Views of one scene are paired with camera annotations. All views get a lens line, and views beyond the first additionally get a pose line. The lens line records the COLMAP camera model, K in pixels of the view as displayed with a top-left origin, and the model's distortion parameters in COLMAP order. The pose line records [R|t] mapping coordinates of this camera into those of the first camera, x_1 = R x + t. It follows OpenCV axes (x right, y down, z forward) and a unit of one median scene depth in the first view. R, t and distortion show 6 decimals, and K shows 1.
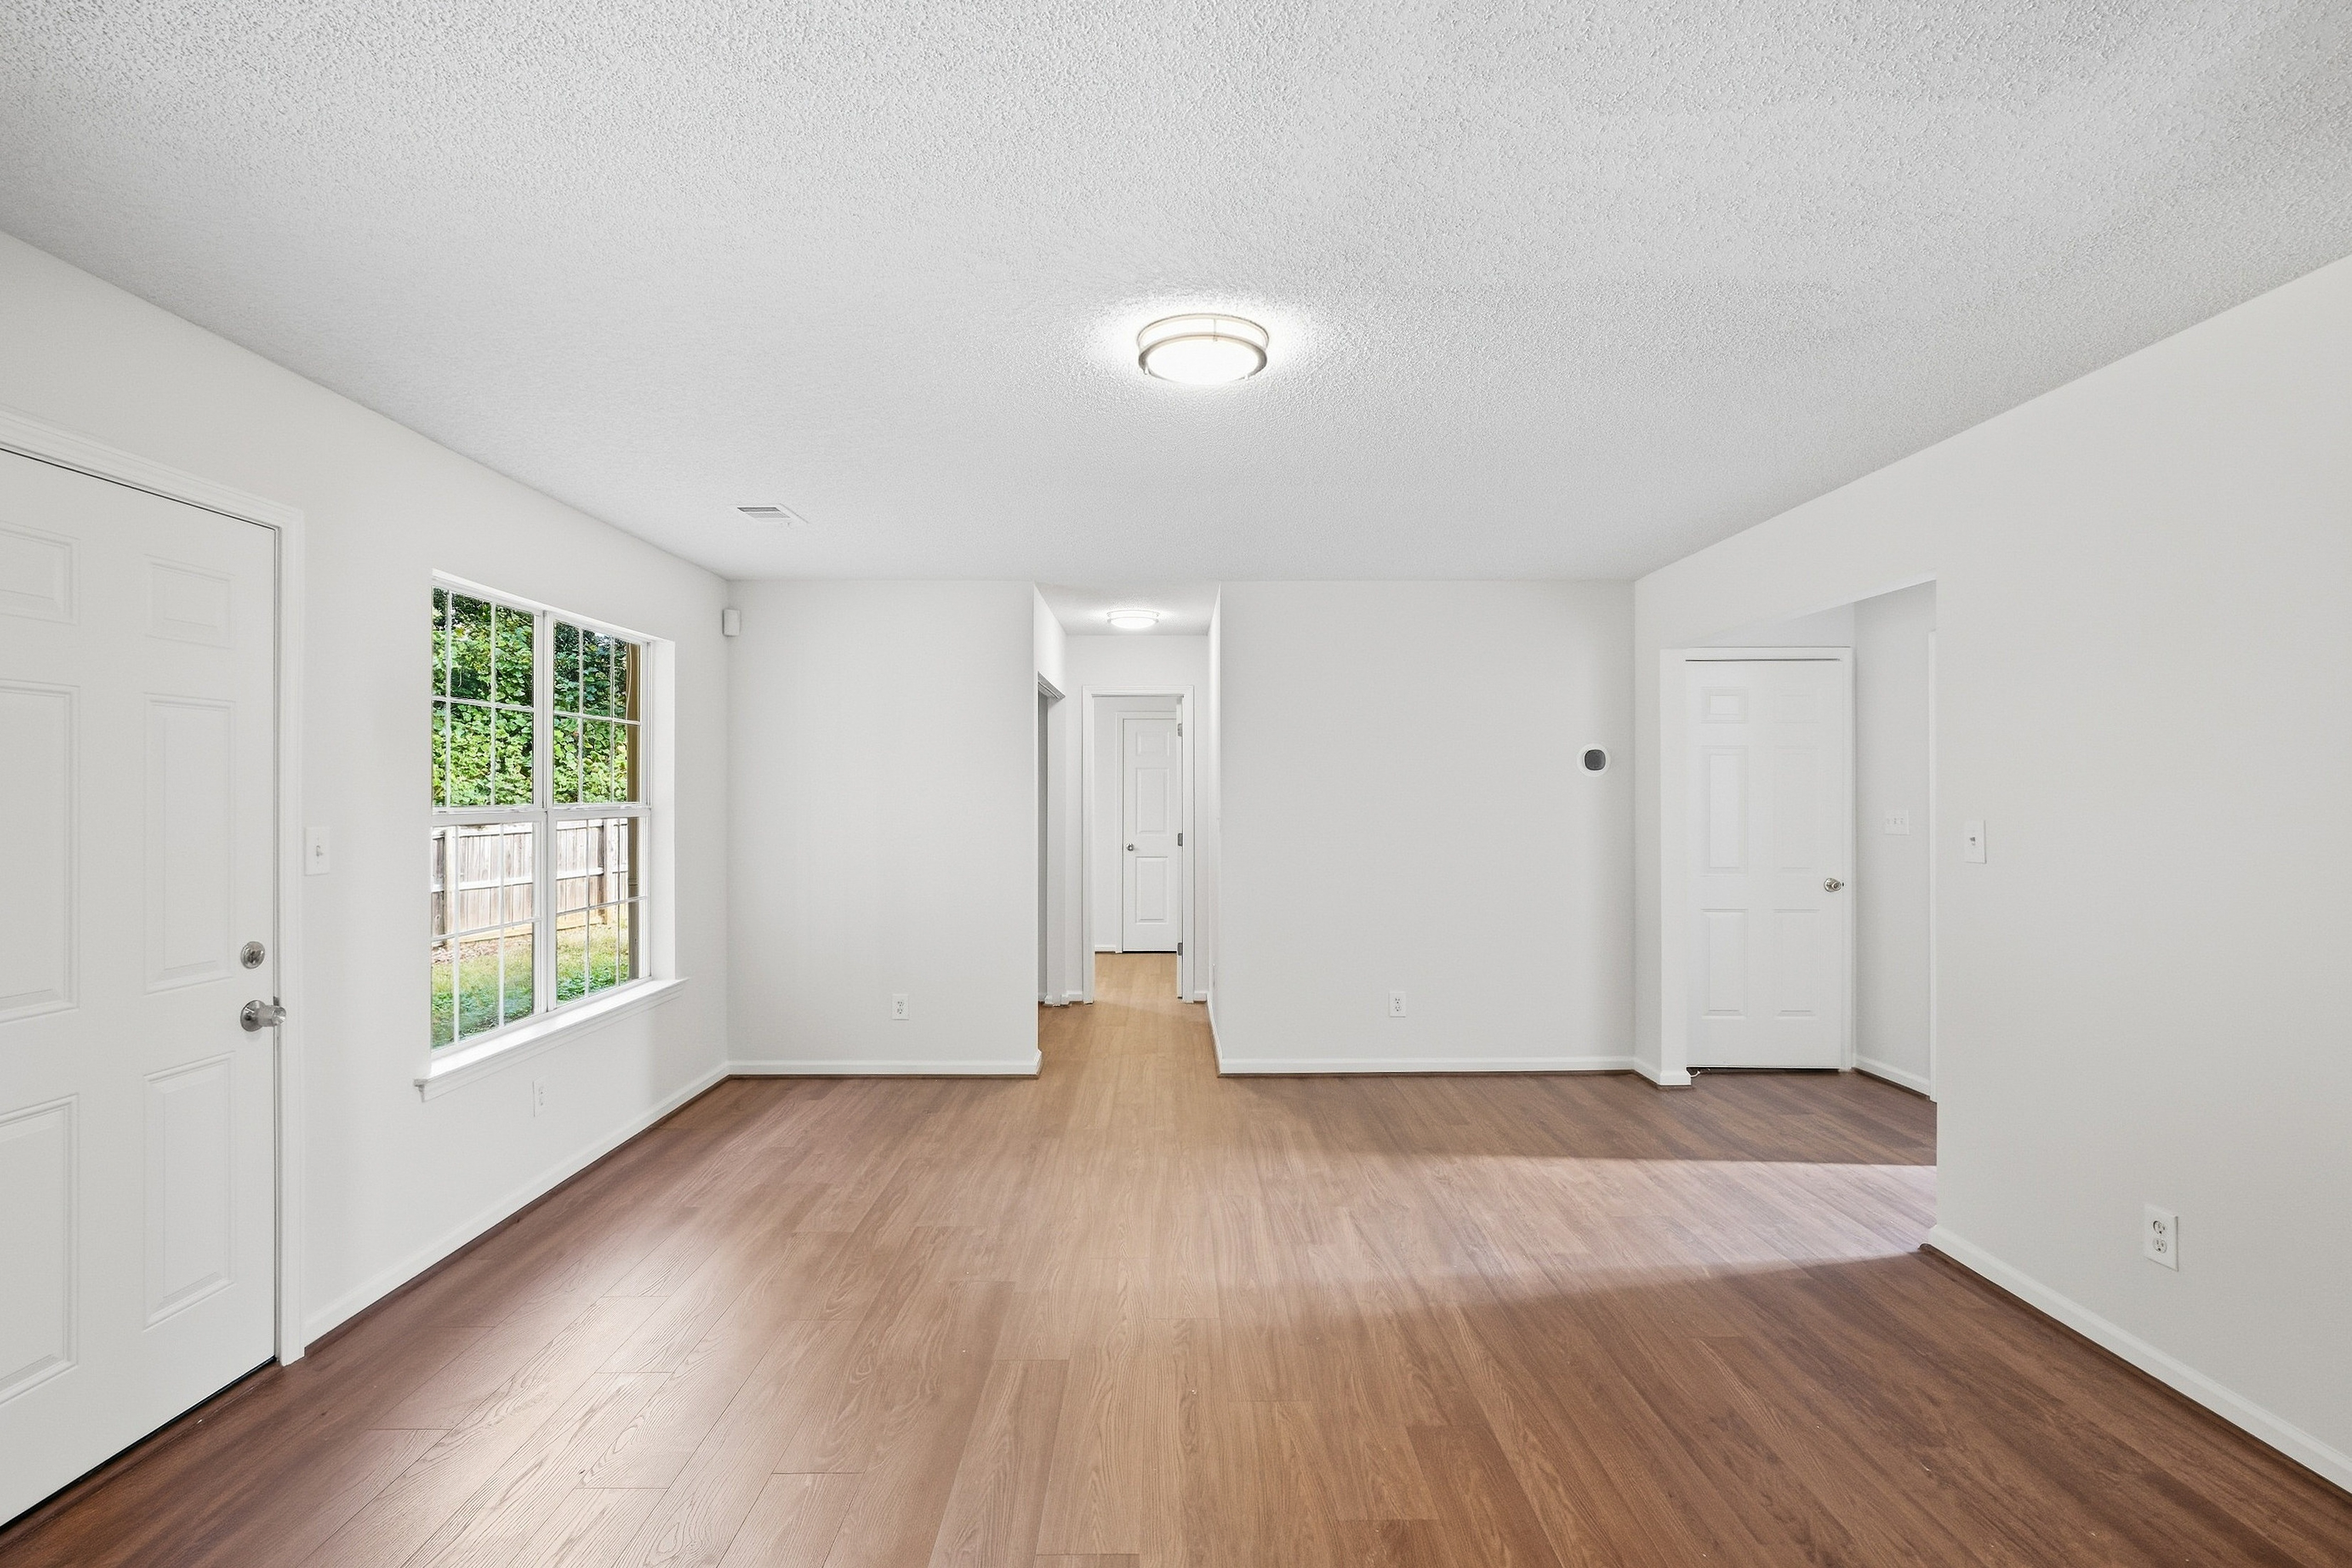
lens RADIAL K [[1072.5, 0, 1182.7], [0, 1072.5, 783.4], [0, 0, 1]] dist [-0.005280, 0.001010]
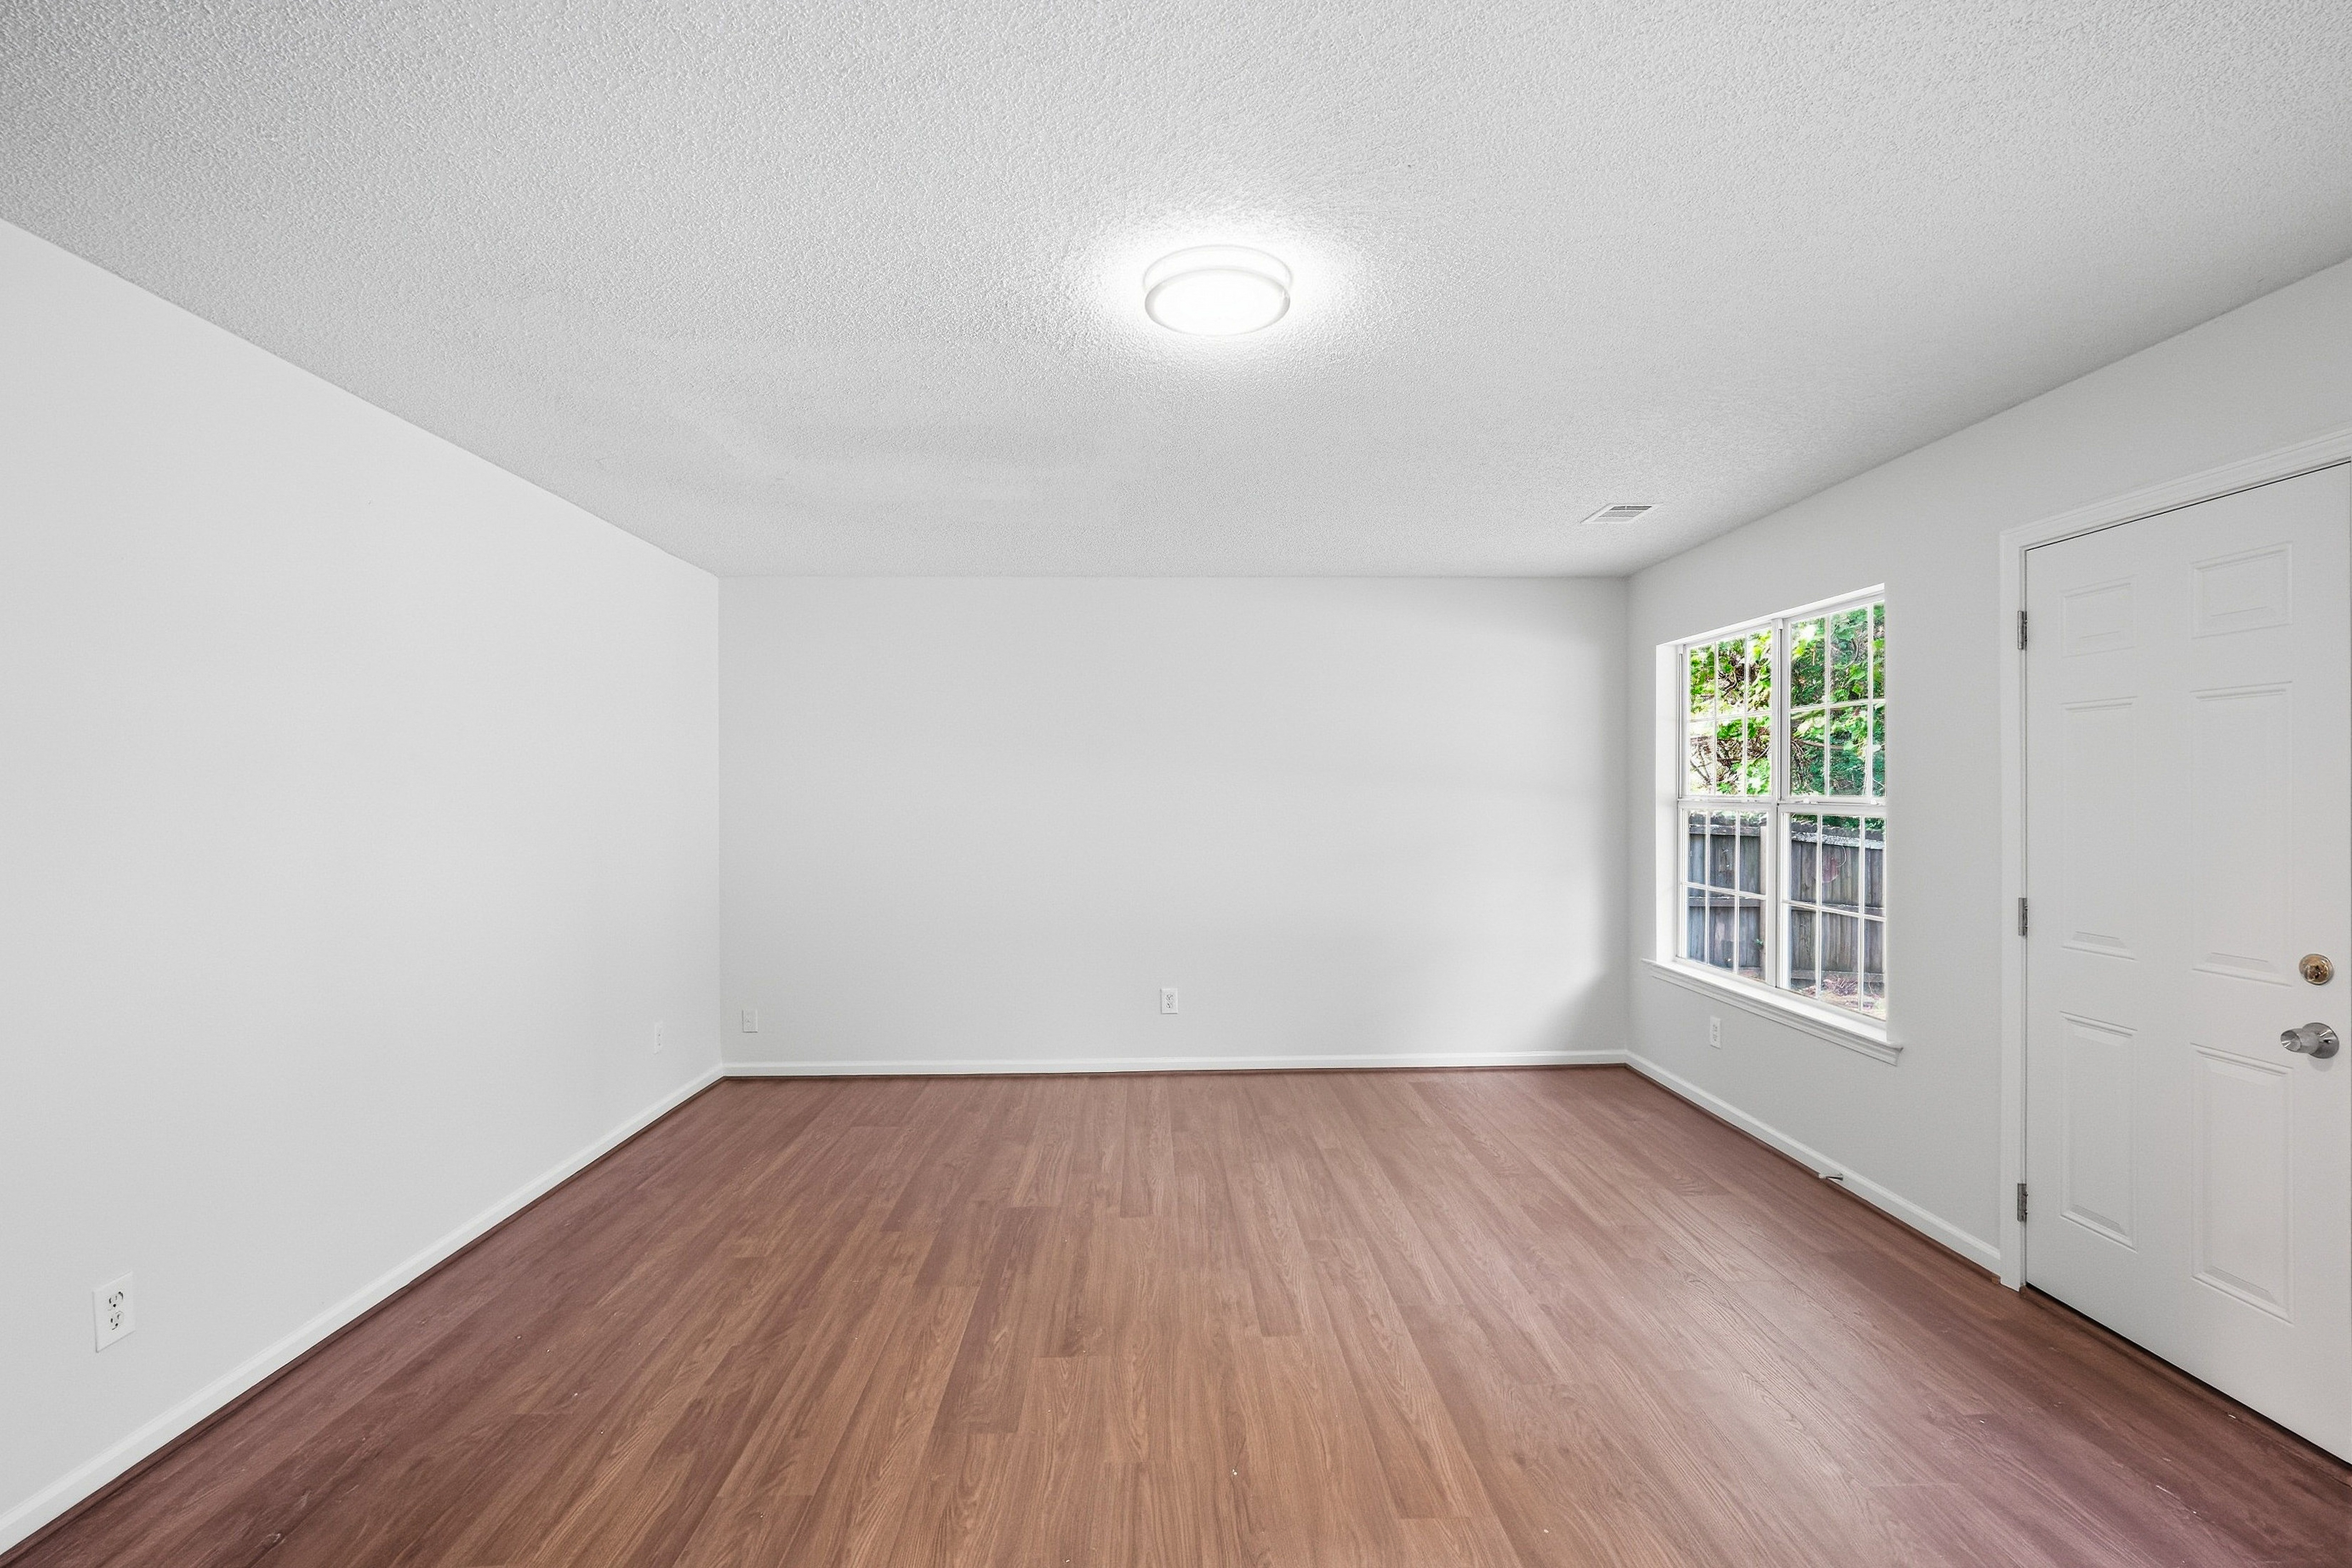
lens RADIAL K [[1072.5, 0, 1182.7], [0, 1072.5, 783.4], [0, 0, 1]] dist [-0.005280, 0.001010]
pose [[-0.999730, 0.006156, -0.022403, 0.074461], [0.006240, 0.999974, -0.003677, 0.006423], [0.022379, -0.003816, -0.999742, 2.005717]]
